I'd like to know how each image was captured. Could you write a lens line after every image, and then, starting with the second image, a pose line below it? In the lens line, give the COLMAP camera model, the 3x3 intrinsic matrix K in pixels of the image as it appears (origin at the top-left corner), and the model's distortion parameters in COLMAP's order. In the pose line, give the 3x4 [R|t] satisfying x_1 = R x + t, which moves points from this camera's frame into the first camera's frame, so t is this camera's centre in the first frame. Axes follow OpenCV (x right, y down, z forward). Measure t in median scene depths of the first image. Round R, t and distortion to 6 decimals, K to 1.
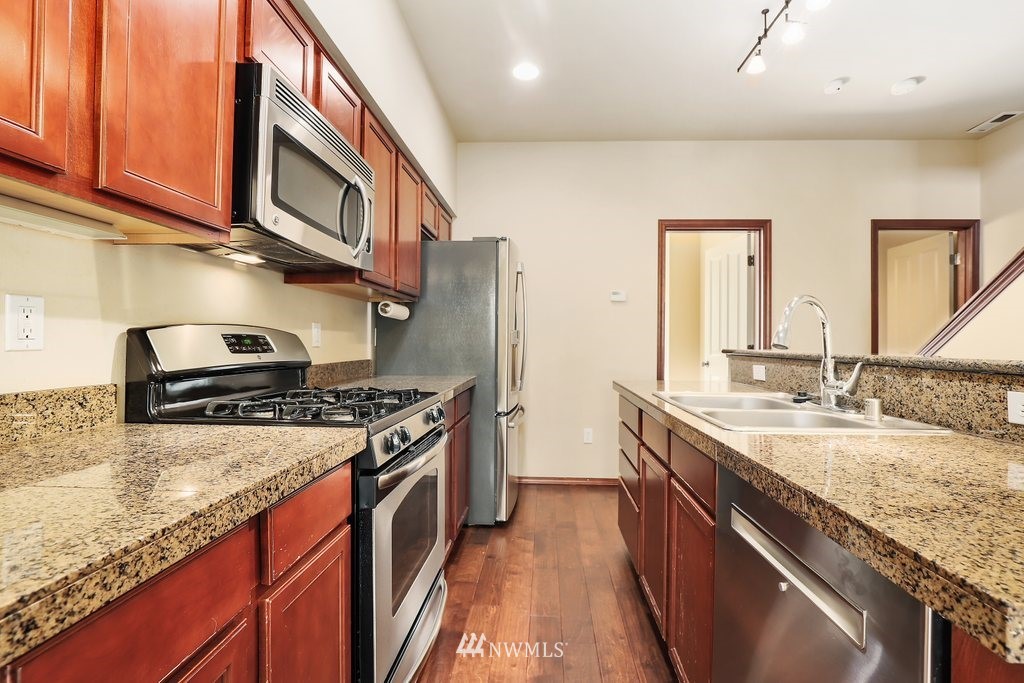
lens RADIAL K [[470.6, 0, 524.0], [0, 470.6, 338.5], [0, 0, 1]] dist [-0.021176, 0.007423]
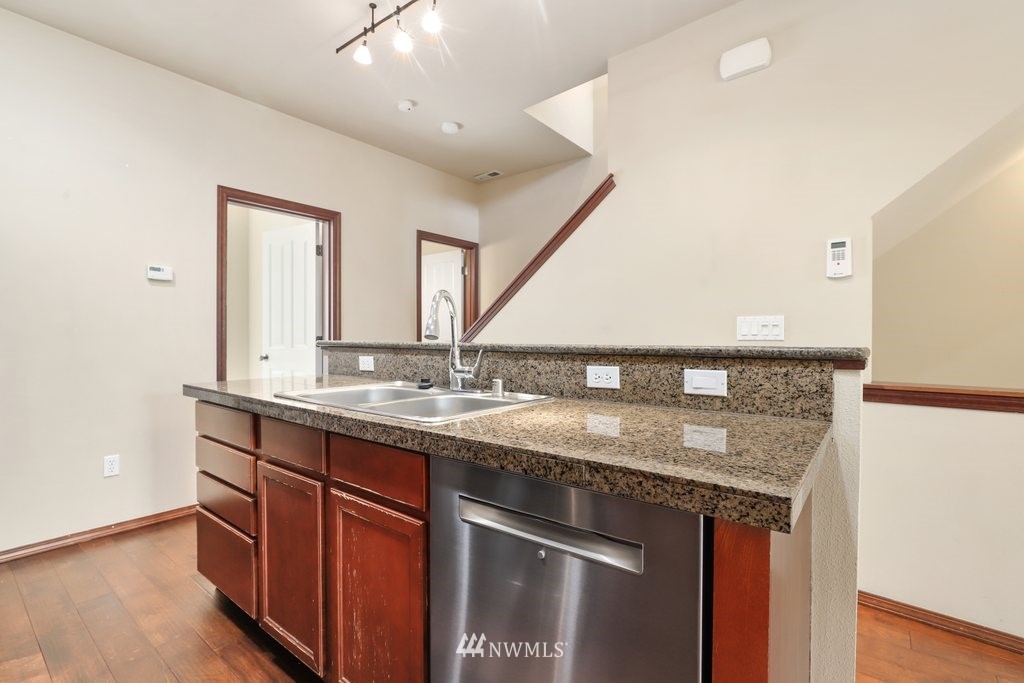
lens RADIAL K [[470.6, 0, 524.0], [0, 470.6, 338.5], [0, 0, 1]] dist [-0.021176, 0.007423]
pose [[0.573244, -0.011536, 0.819304, -0.202604], [-0.003441, 0.999858, 0.016486, 0.002230], [-0.819378, -0.012269, 0.573123, 0.221356]]
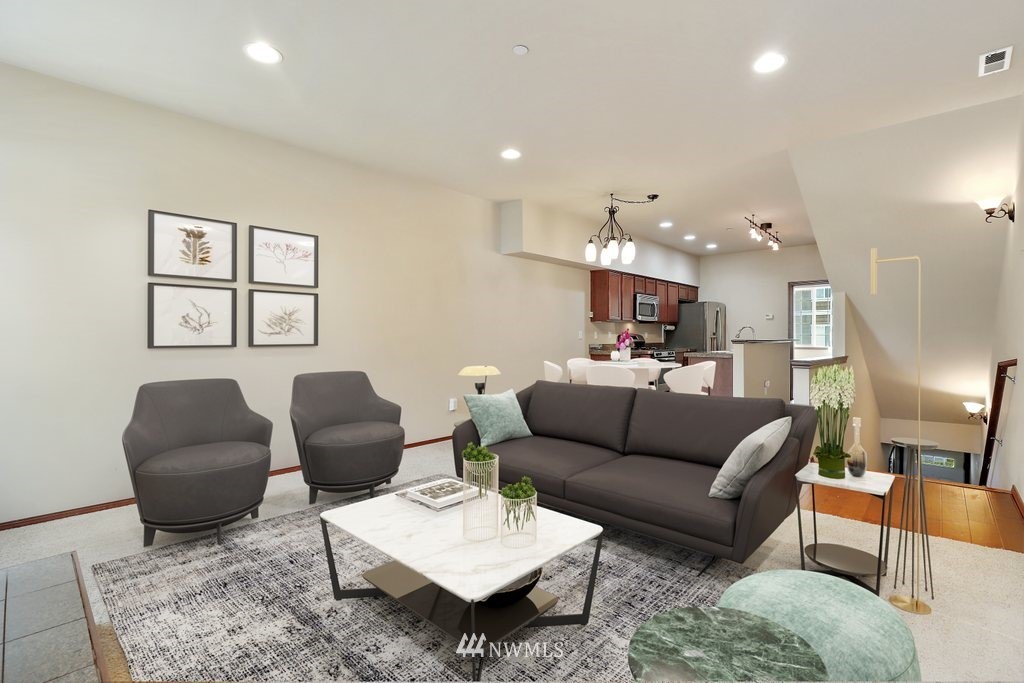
lens RADIAL K [[465.2, 0, 537.4], [0, 465.2, 338.1], [0, 0, 1]] dist [-0.001123, -0.010027]
pose [[0.784863, -0.006662, -0.619634, 1.862763], [0.013122, 0.999897, 0.005870, -0.030819], [0.619531, -0.012738, 0.784869, -3.902409]]
